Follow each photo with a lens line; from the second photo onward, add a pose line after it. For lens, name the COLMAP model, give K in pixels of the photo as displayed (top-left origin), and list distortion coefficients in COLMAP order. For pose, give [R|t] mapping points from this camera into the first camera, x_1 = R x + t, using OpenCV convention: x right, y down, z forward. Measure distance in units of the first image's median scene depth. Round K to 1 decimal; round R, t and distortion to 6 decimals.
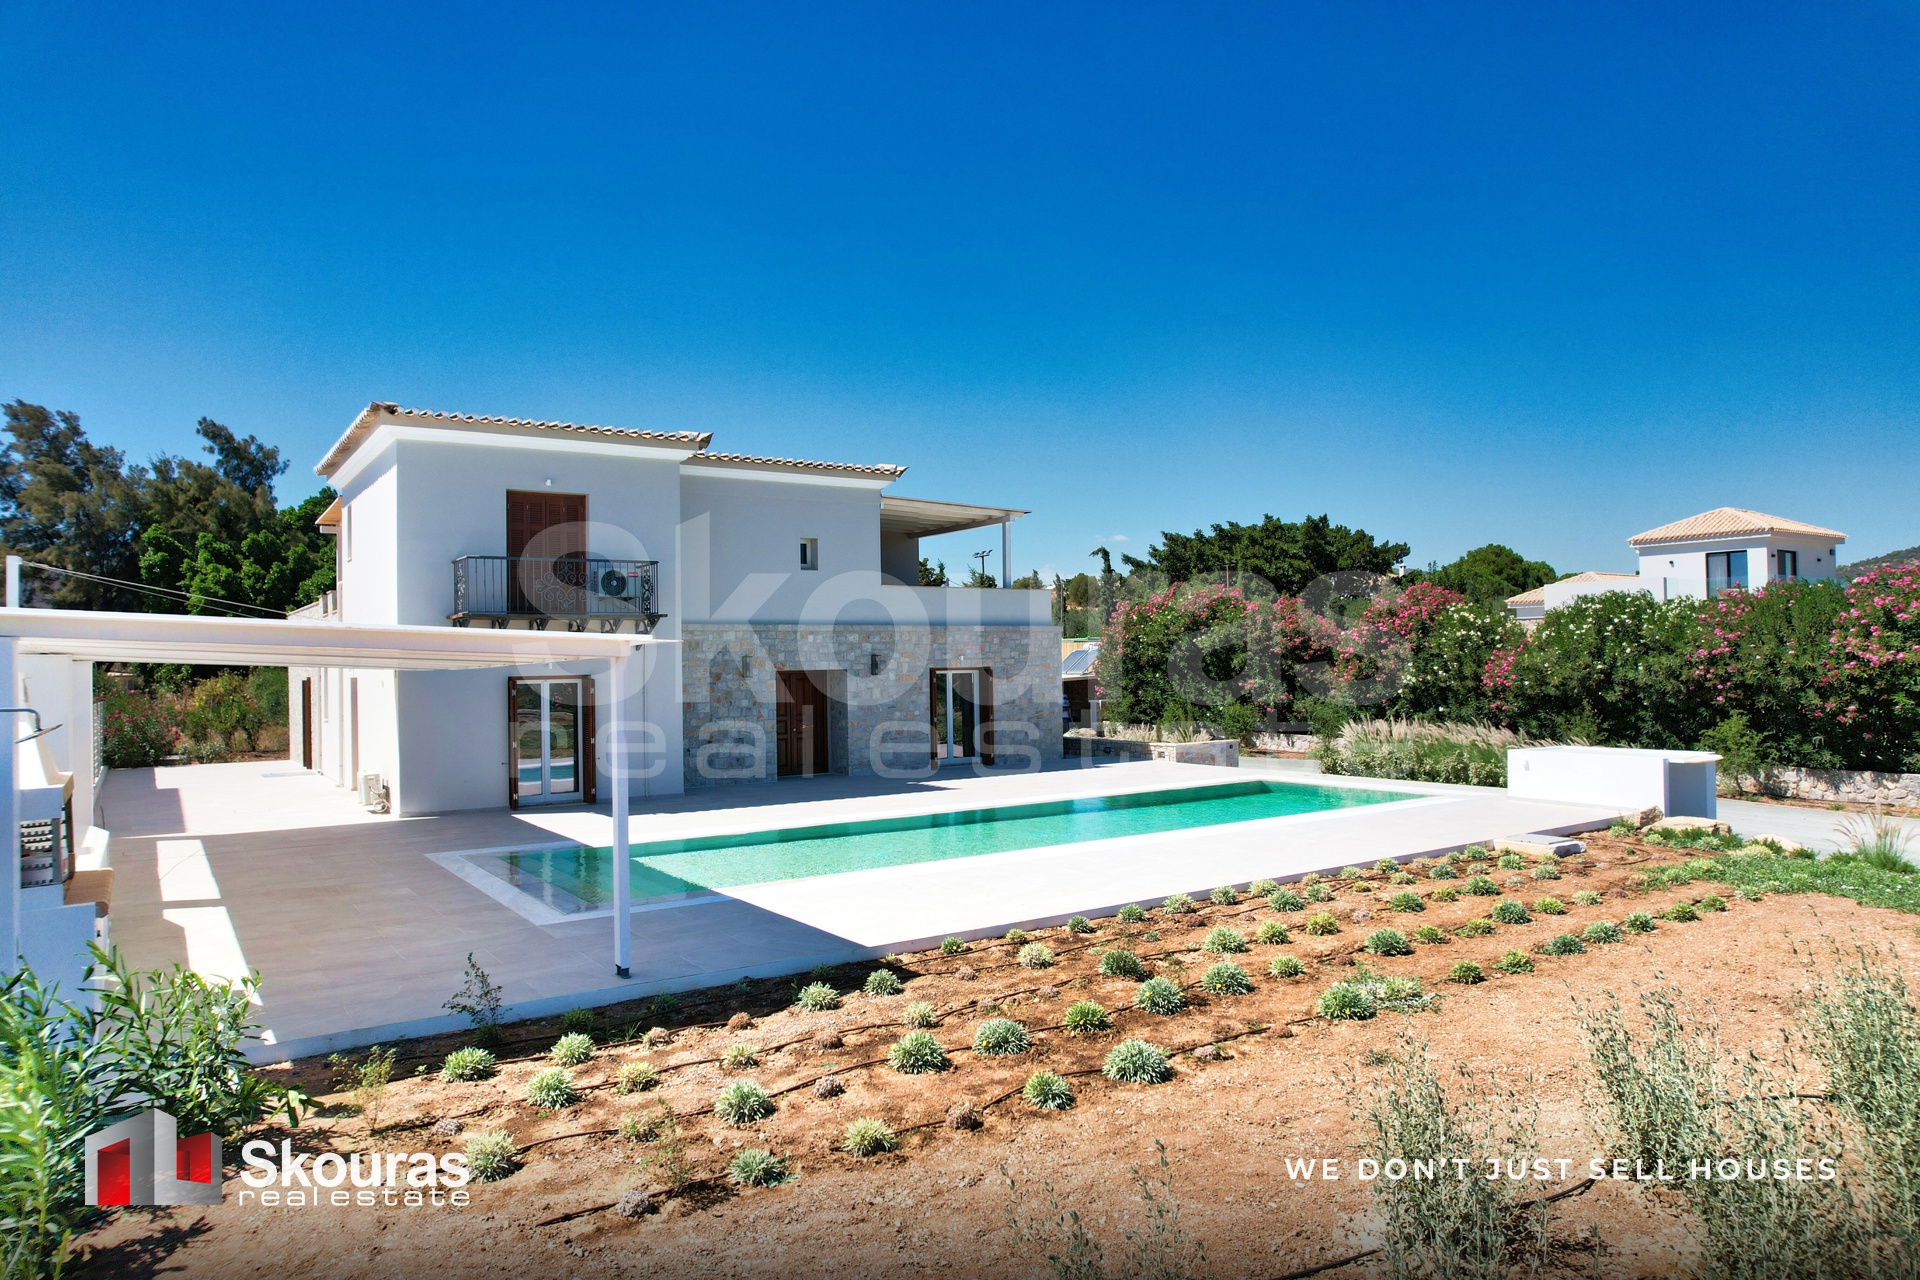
lens RADIAL K [[1224.4, 0, 972.0], [0, 1224.4, 648.1], [0, 0, 1]] dist [-0.072287, 0.063436]
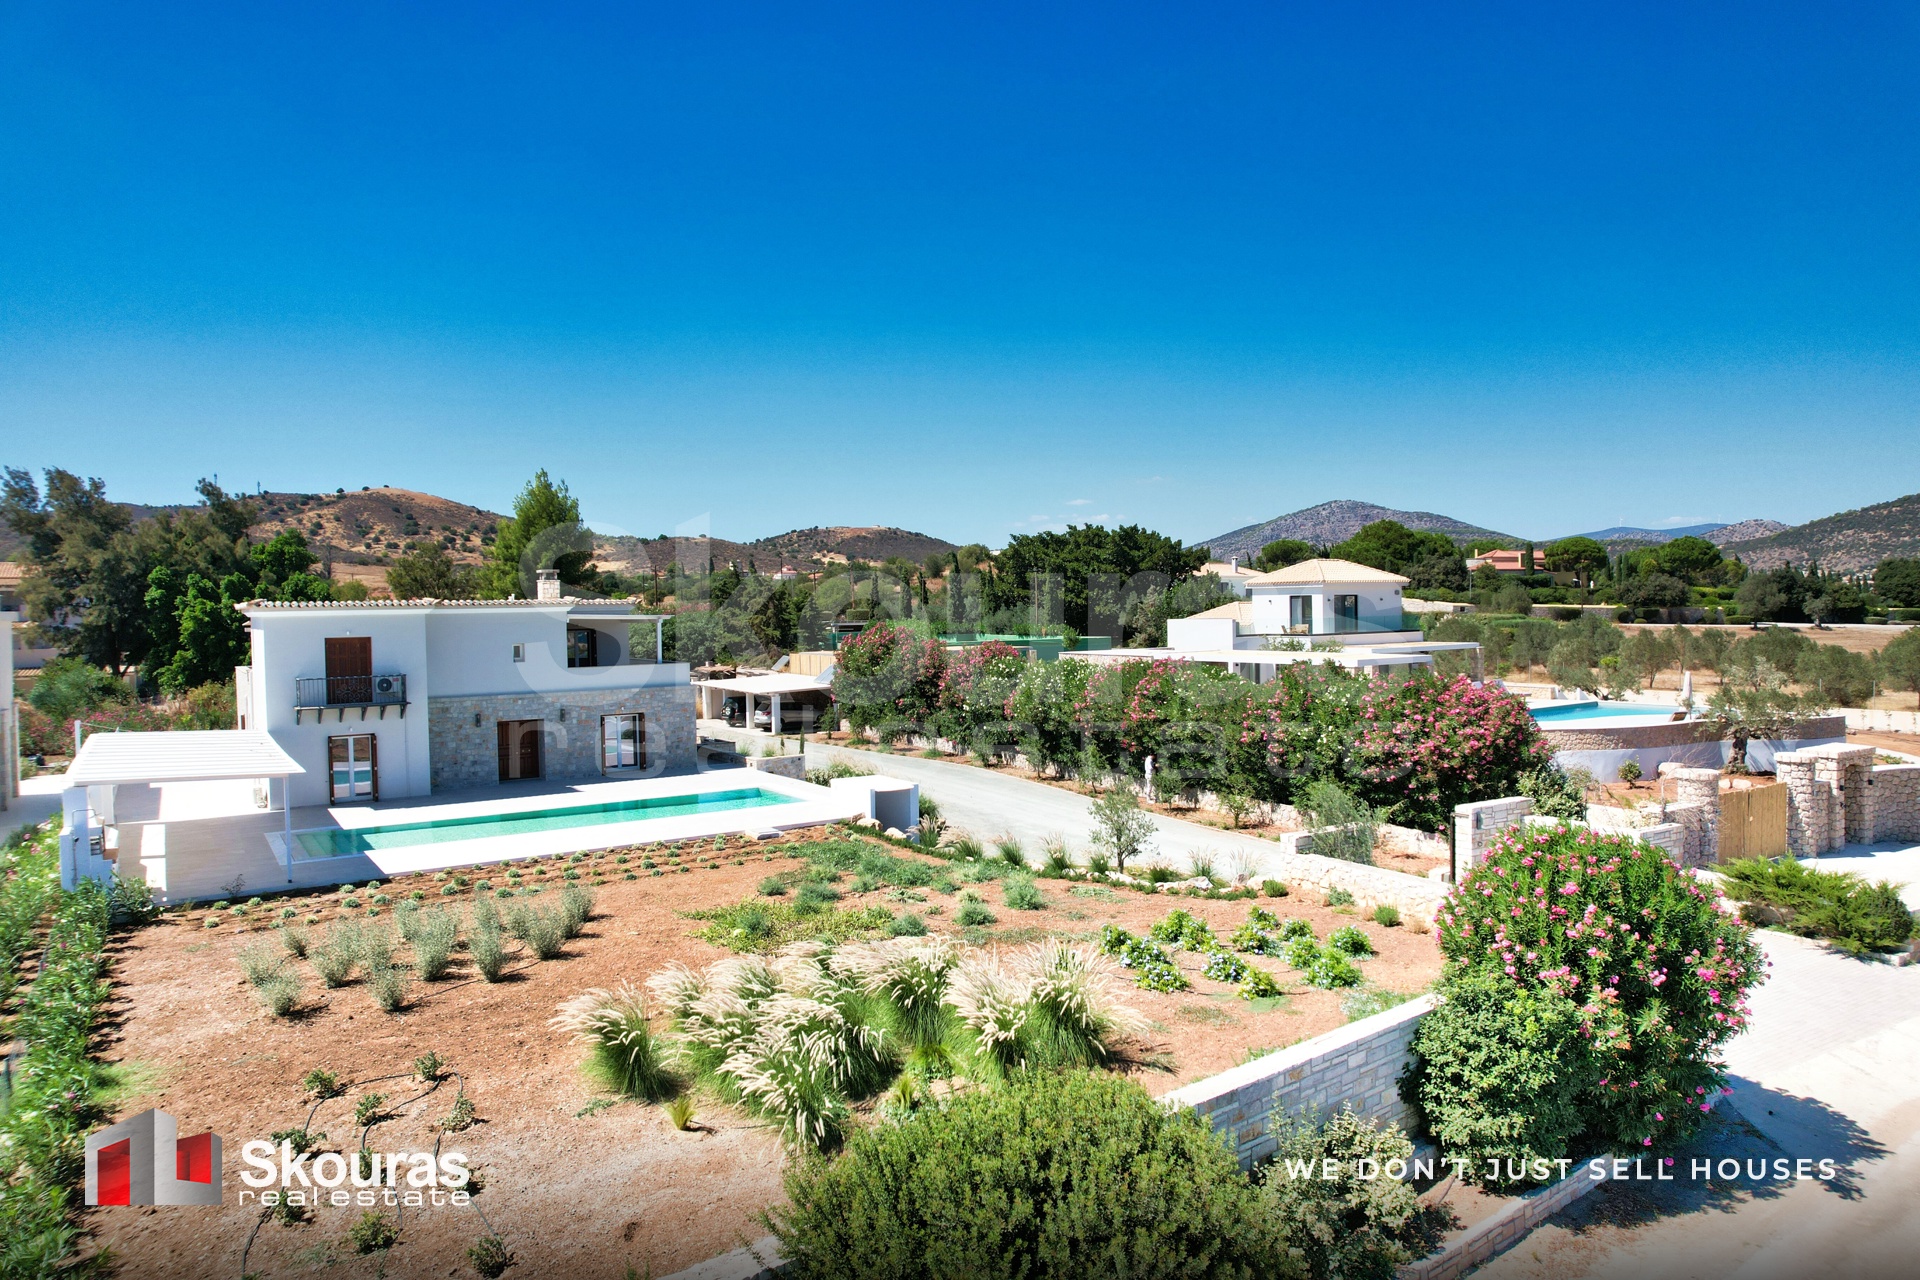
lens RADIAL K [[1224.4, 0, 969.9], [0, 1224.4, 635.7], [0, 0, 1]] dist [-0.072287, 0.063436]
pose [[0.999907, 0.000765, -0.013628, 0.240606], [-0.000251, 0.999288, 0.037727, -0.075910], [0.013648, -0.037720, 0.999195, -0.322703]]
